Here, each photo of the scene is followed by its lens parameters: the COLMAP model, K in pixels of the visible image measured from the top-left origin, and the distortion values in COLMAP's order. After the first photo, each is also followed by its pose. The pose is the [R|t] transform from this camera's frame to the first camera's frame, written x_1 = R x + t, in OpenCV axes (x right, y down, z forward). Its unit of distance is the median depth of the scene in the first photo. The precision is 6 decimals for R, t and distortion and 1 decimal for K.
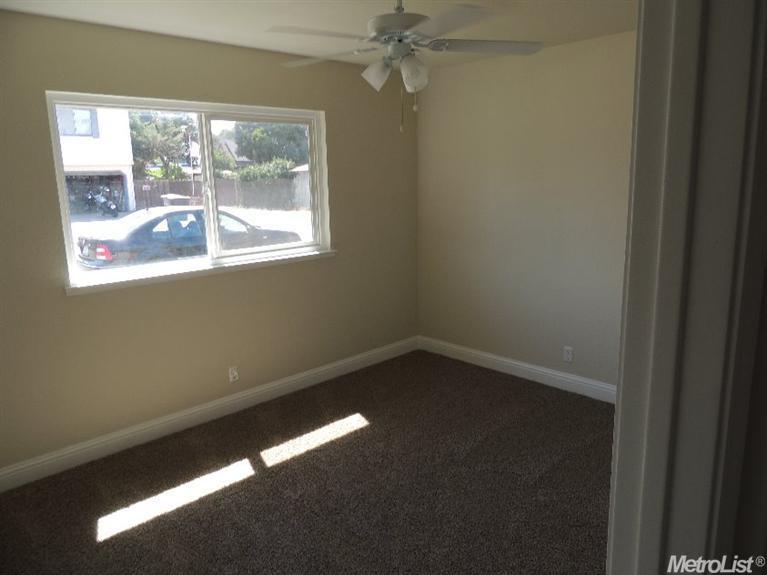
lens RADIAL K [[547.9, 0, 384.6], [0, 547.9, 285.0], [0, 0, 1]] dist [-0.009743, -0.002239]
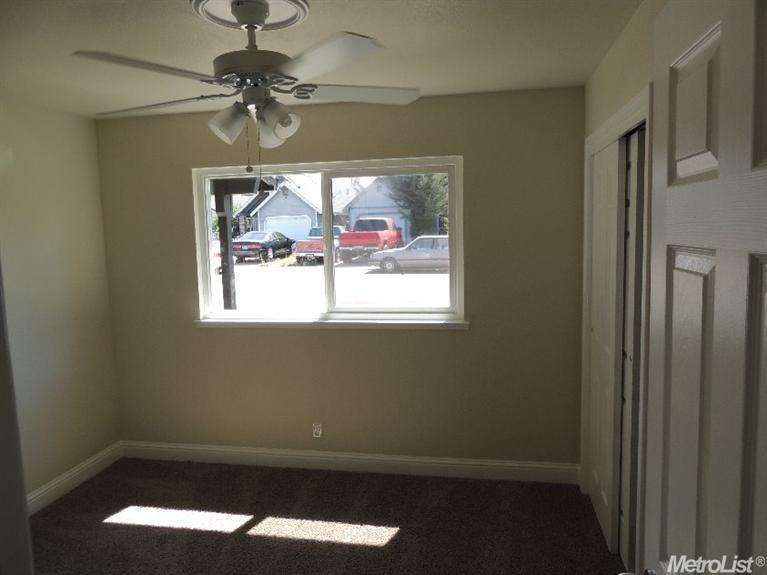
lens RADIAL K [[547.9, 0, 384.6], [0, 547.9, 285.0], [0, 0, 1]] dist [-0.009743, -0.002239]
pose [[0.578543, 0.098197, -0.809719, 0.594108], [-0.145441, 0.989237, 0.016049, -0.137258], [0.802580, 0.108481, 0.586598, 0.509564]]
